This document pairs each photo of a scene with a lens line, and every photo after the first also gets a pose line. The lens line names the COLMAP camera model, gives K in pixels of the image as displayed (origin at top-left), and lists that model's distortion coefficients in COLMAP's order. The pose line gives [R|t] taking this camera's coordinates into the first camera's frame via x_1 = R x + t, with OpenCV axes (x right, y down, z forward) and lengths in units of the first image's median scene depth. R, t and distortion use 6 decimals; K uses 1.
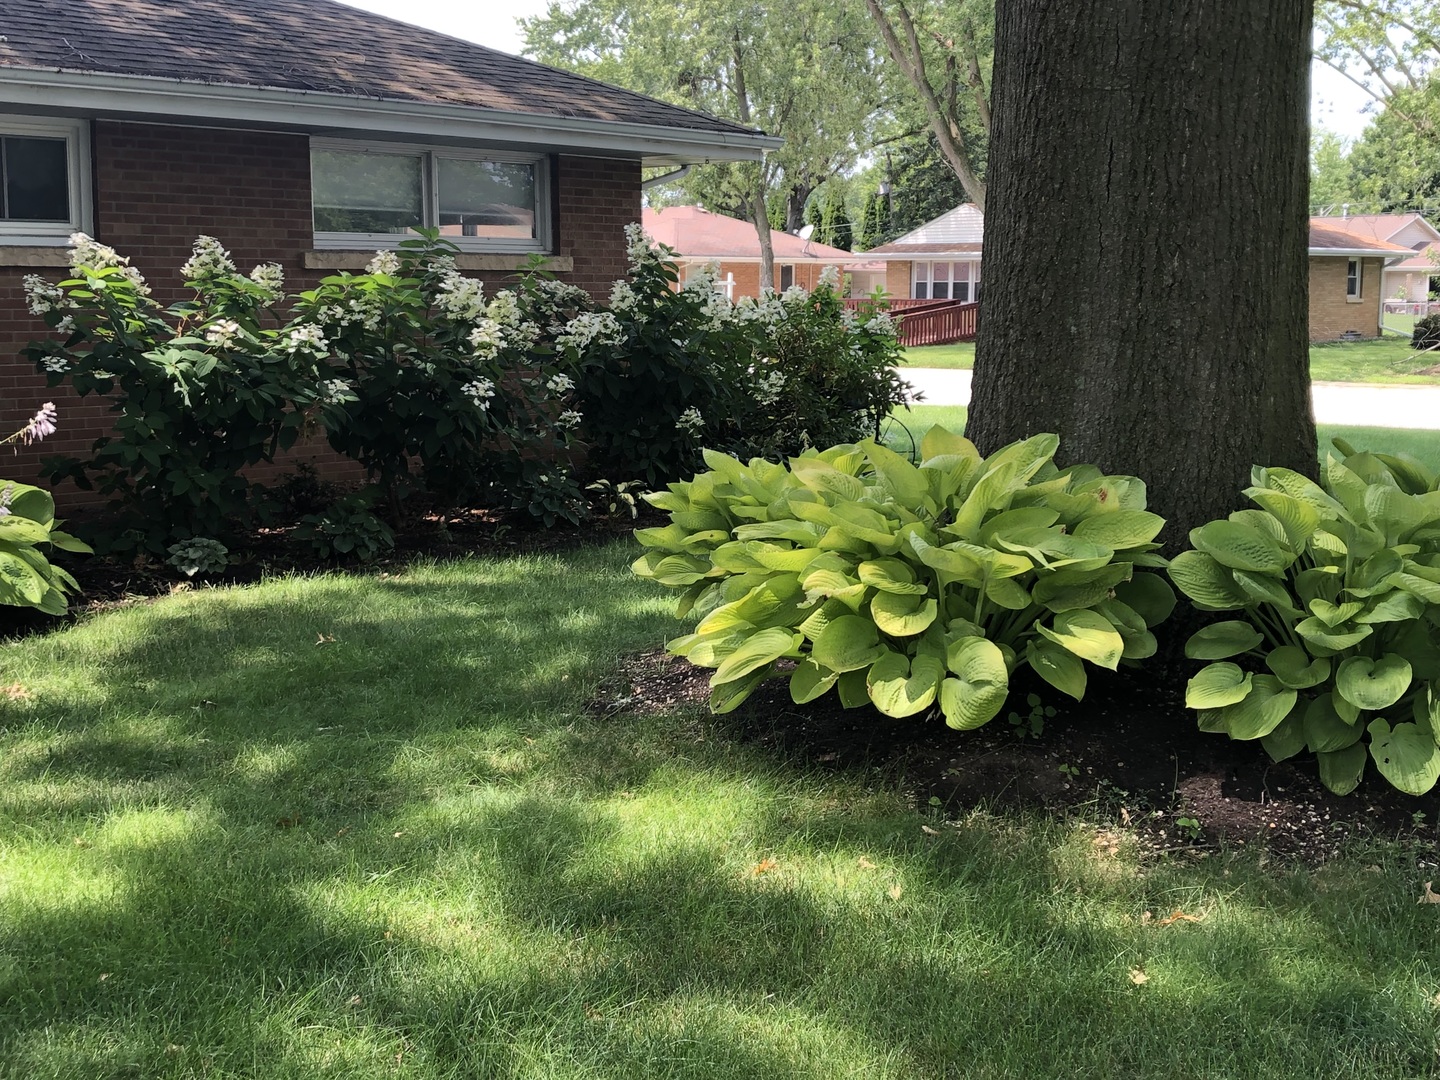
lens RADIAL K [[1810.0, 0, 717.9], [0, 1810.0, 541.5], [0, 0, 1]] dist [0.032384, 0.000000]
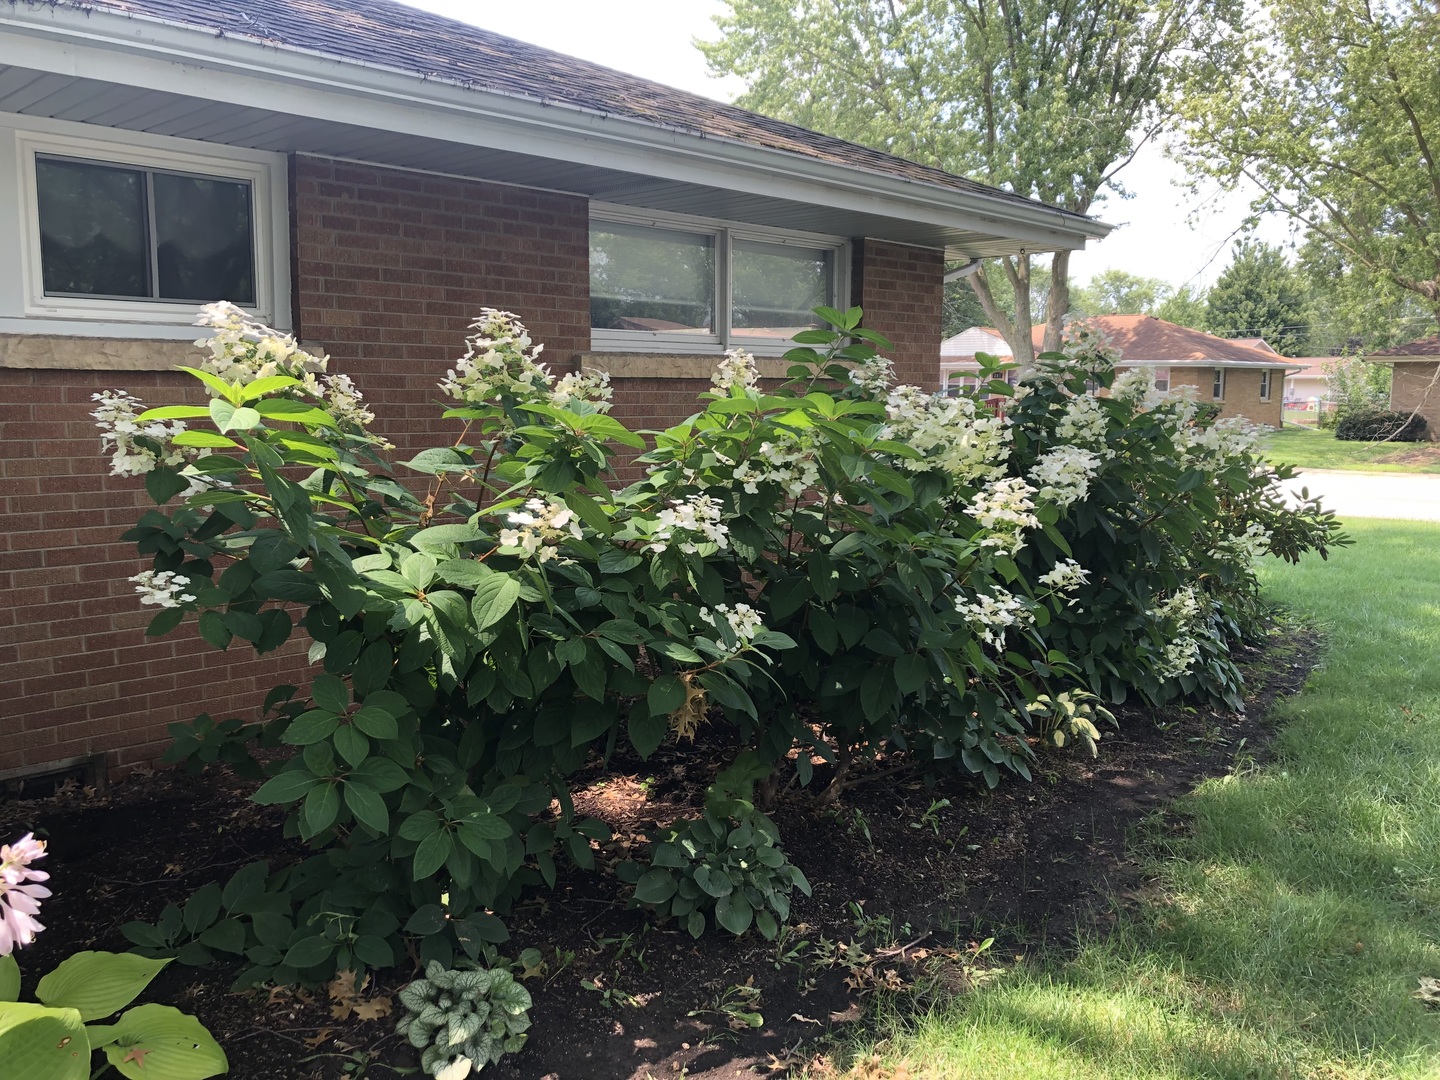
lens RADIAL K [[1176.2, 0, 722.3], [0, 1176.2, 537.7], [0, 0, 1]] dist [0.037968, -0.007188]
pose [[0.999840, 0.010022, -0.014841, -0.213149], [-0.010175, 0.999896, -0.010262, -0.105149], [0.014737, 0.010412, 0.999837, 0.683676]]
